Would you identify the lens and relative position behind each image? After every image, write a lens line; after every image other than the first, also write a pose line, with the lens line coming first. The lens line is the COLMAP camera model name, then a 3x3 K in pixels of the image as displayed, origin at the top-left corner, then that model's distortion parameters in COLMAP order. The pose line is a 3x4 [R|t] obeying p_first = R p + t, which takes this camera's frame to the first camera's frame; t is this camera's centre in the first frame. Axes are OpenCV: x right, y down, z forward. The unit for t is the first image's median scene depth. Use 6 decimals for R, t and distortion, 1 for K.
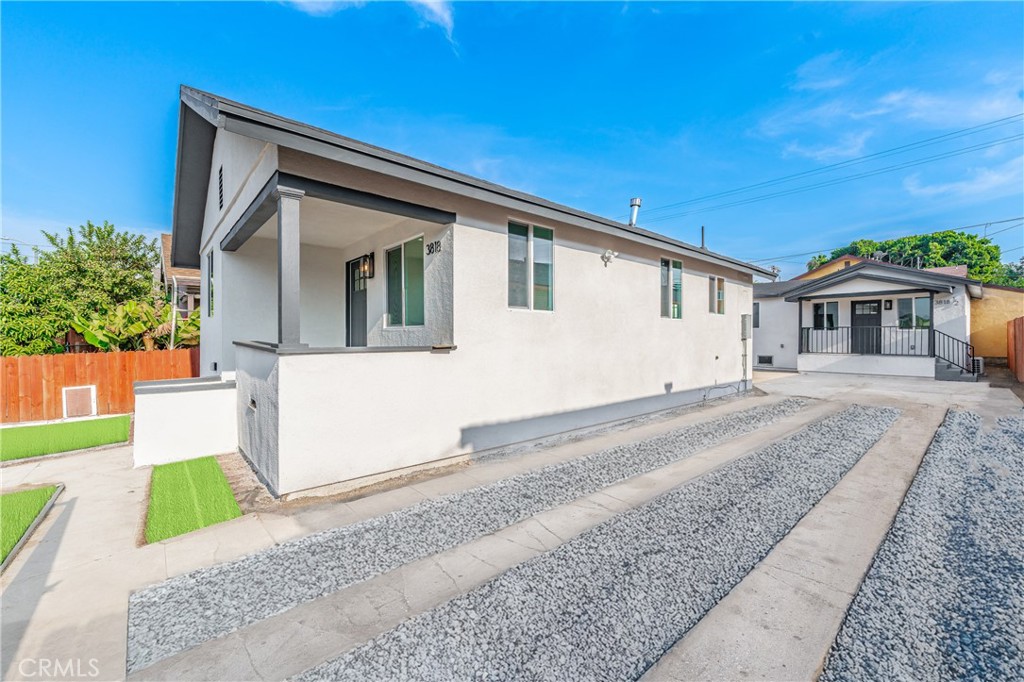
lens RADIAL K [[415.0, 0, 495.9], [0, 415.0, 337.2], [0, 0, 1]] dist [-0.000705, -0.001029]
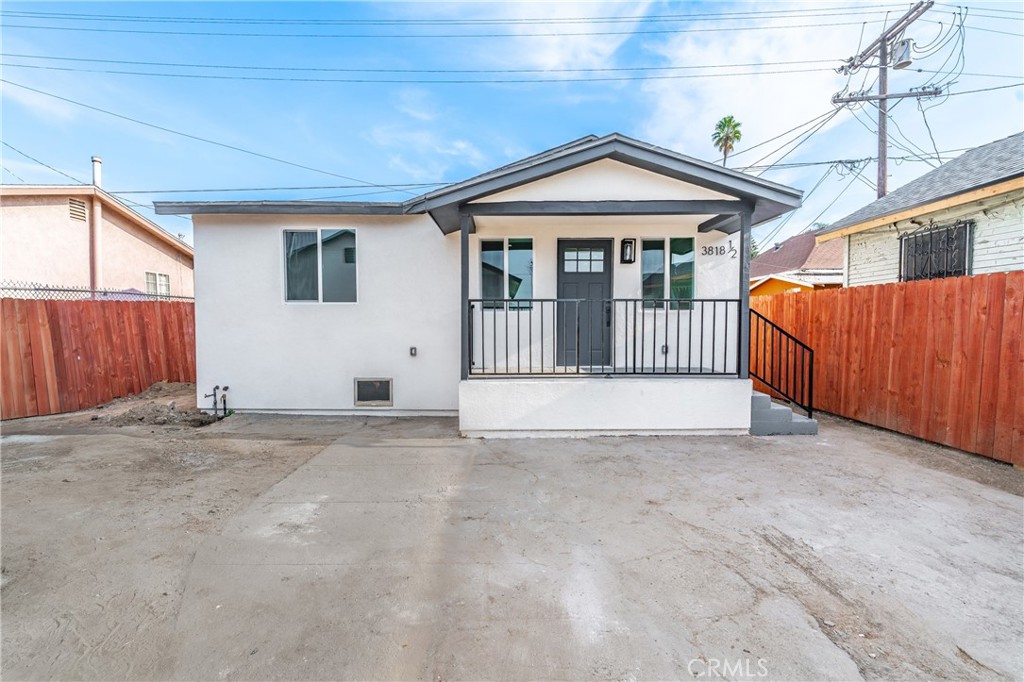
lens RADIAL K [[415.0, 0, 505.5], [0, 415.0, 333.3], [0, 0, 1]] dist [-0.000705, -0.001029]
pose [[0.642523, -0.022900, 0.765924, 0.559327], [0.003025, 0.999621, 0.027349, -0.007098], [-0.766261, -0.015255, 0.642349, 0.851274]]
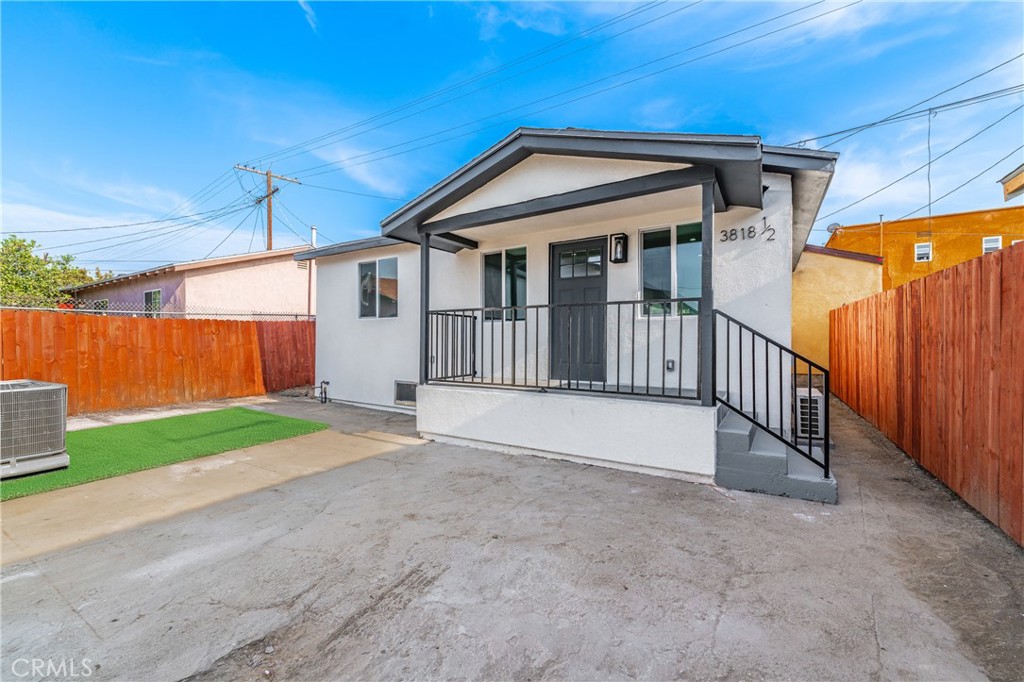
lens RADIAL K [[415.0, 0, 505.9], [0, 415.0, 335.2], [0, 0, 1]] dist [-0.000705, -0.001029]
pose [[0.952853, 0.001544, 0.303430, 0.769210], [0.002098, 0.999930, -0.011678, 0.000982], [-0.303426, 0.011764, 0.952782, 0.709686]]
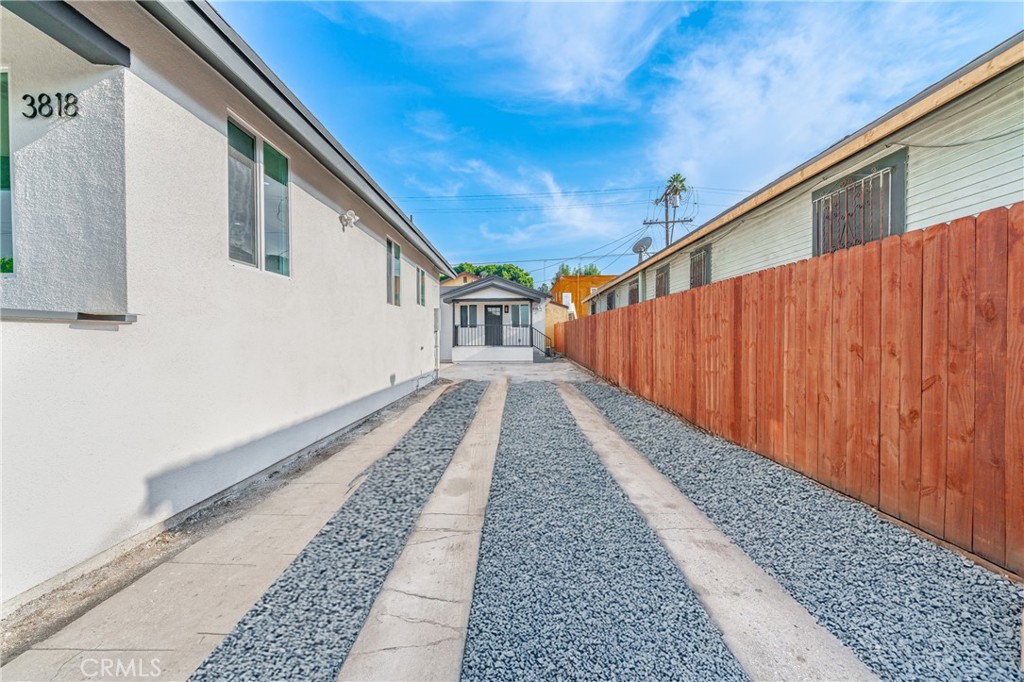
lens RADIAL K [[415.0, 0, 507.7], [0, 415.0, 342.9], [0, 0, 1]] dist [-0.000705, -0.001029]
pose [[0.663567, -0.010807, 0.748039, -0.057164], [0.003346, 0.999929, 0.011478, 0.016411], [-0.748109, -0.005113, 0.663556, 0.110327]]
